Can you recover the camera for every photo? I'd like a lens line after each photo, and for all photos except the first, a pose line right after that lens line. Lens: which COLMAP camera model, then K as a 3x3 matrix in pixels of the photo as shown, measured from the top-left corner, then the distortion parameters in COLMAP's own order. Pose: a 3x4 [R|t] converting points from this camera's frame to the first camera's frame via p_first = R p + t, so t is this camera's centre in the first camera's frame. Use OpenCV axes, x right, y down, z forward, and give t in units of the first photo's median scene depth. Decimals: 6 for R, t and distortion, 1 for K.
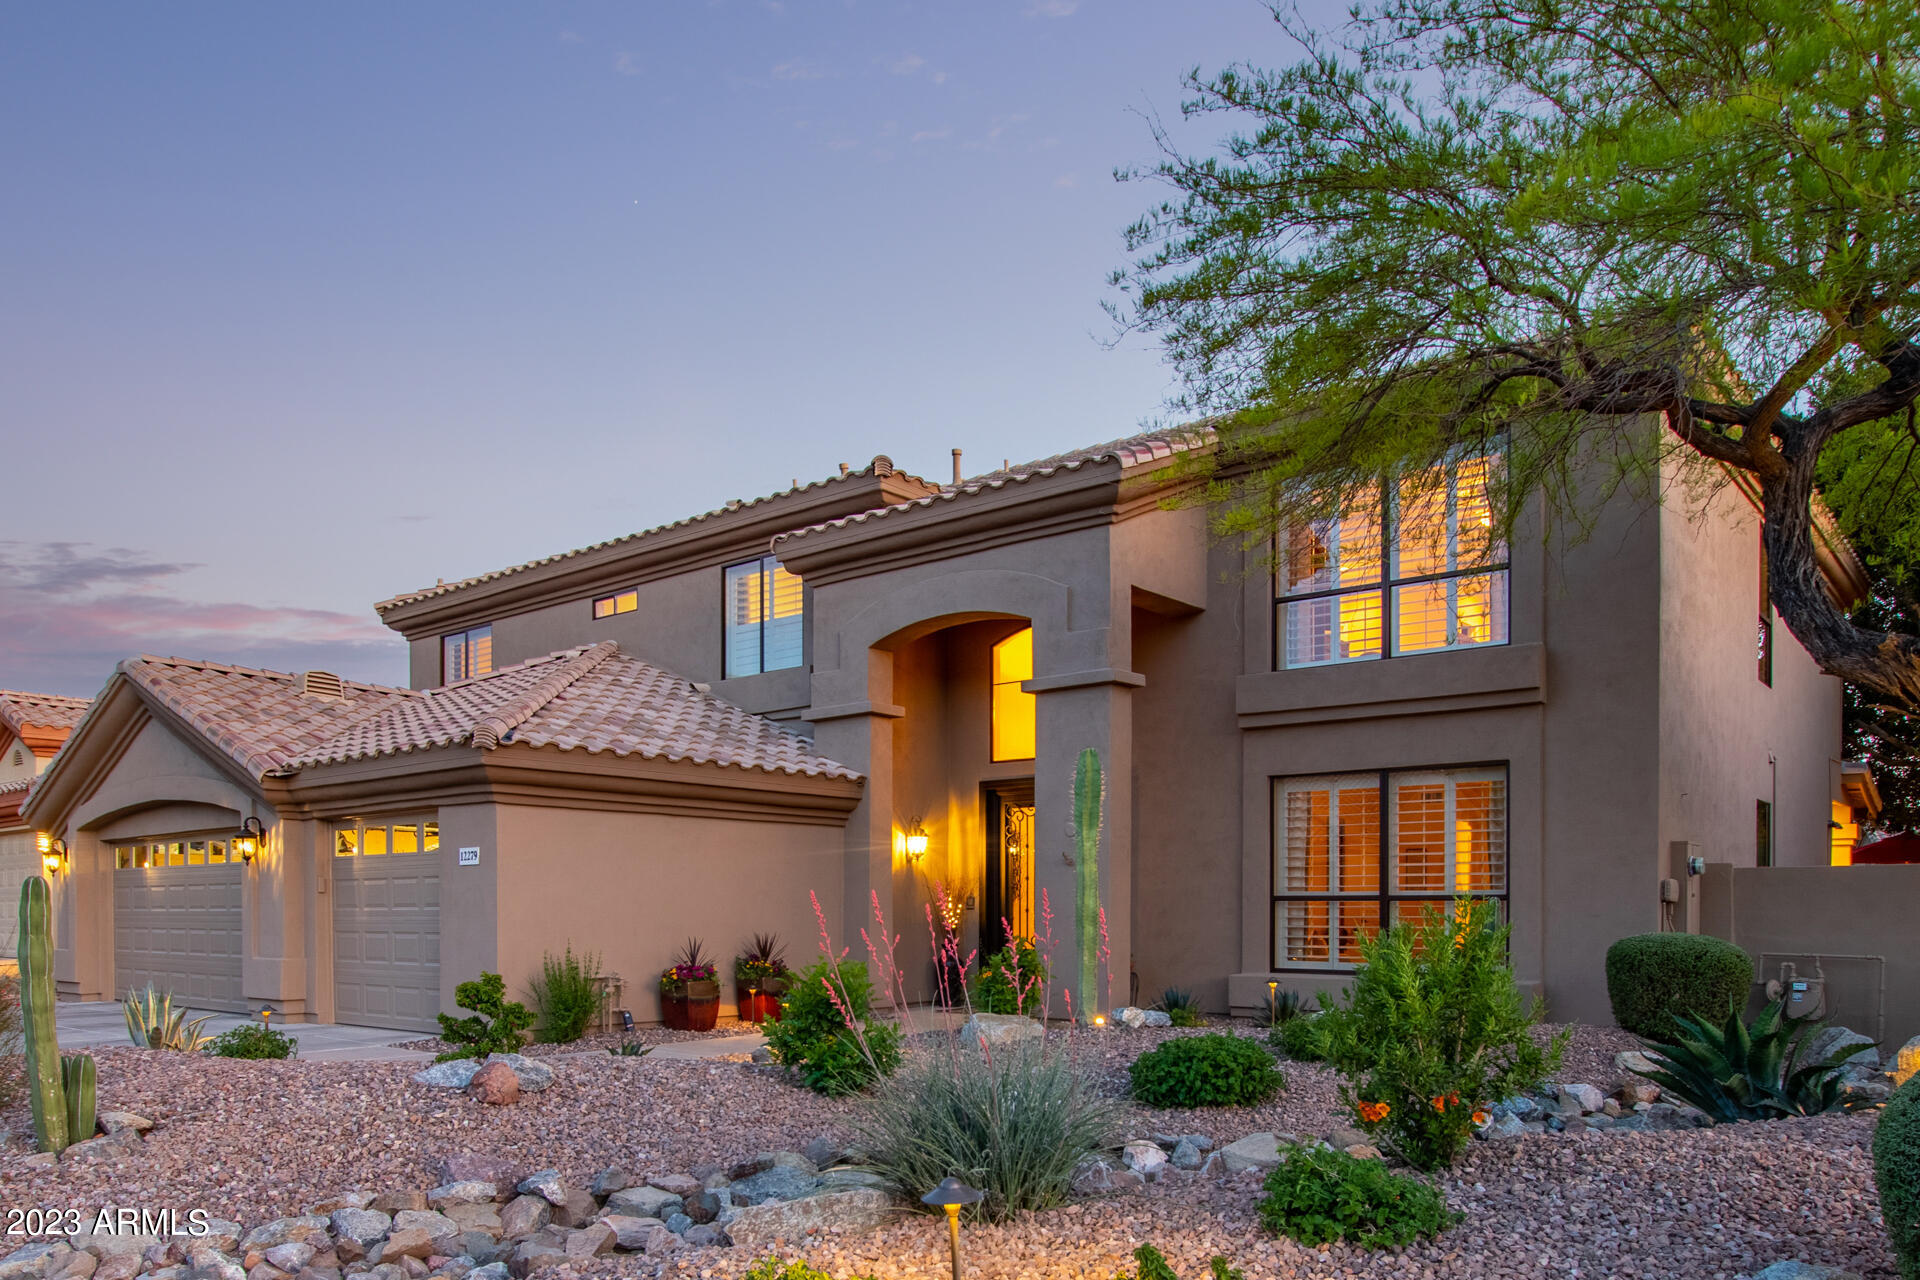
lens RADIAL K [[897.3, 0, 973.5], [0, 897.3, 646.0], [0, 0, 1]] dist [-0.033981, 0.000689]
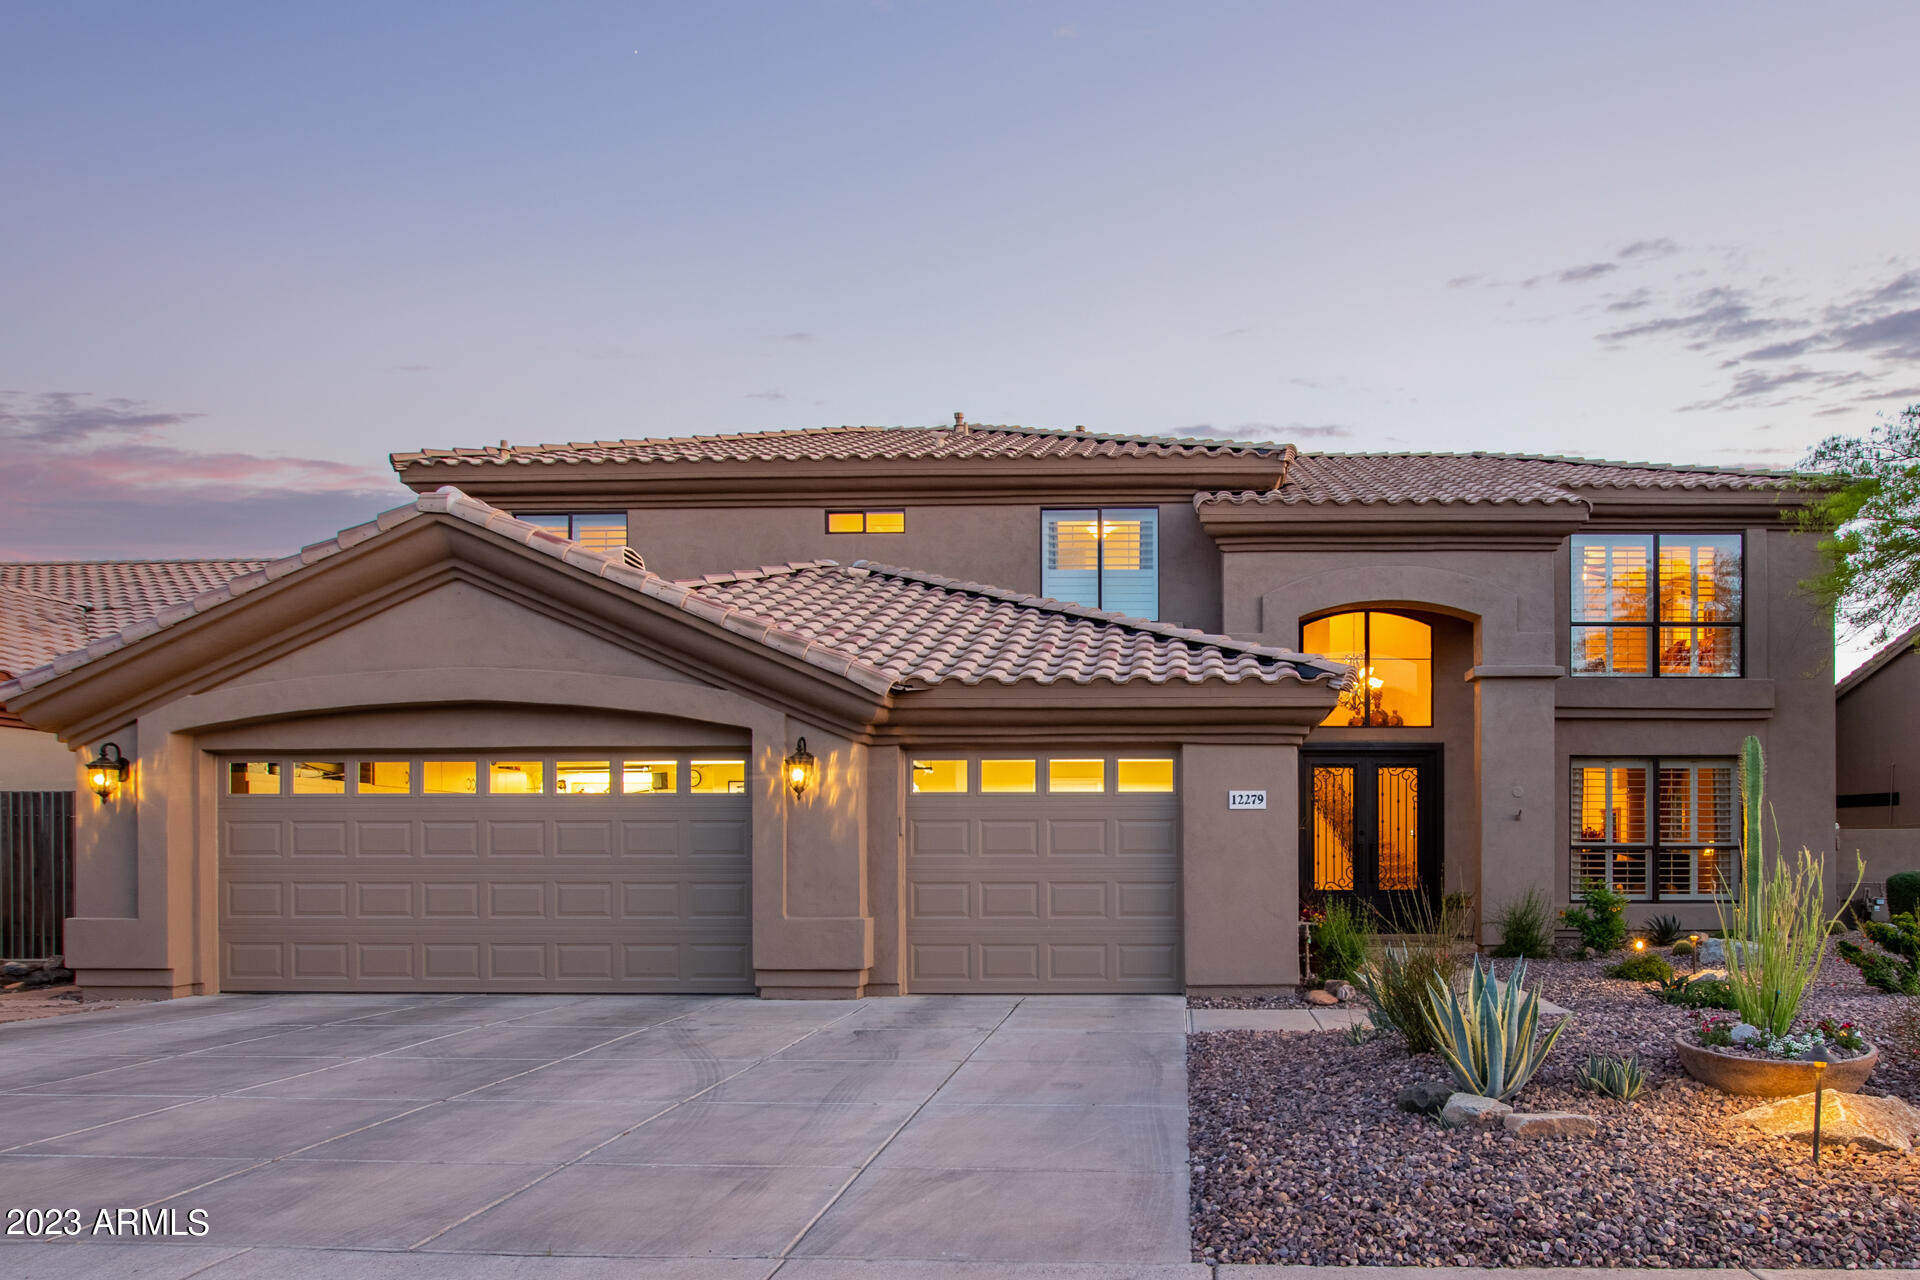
lens RADIAL K [[897.3, 0, 973.5], [0, 897.3, 646.0], [0, 0, 1]] dist [-0.033981, 0.000689]
pose [[0.880733, 0.118454, 0.458561, -0.883833], [-0.129295, 0.991575, -0.007811, 0.087700], [-0.455623, -0.052411, 0.888629, 0.186834]]
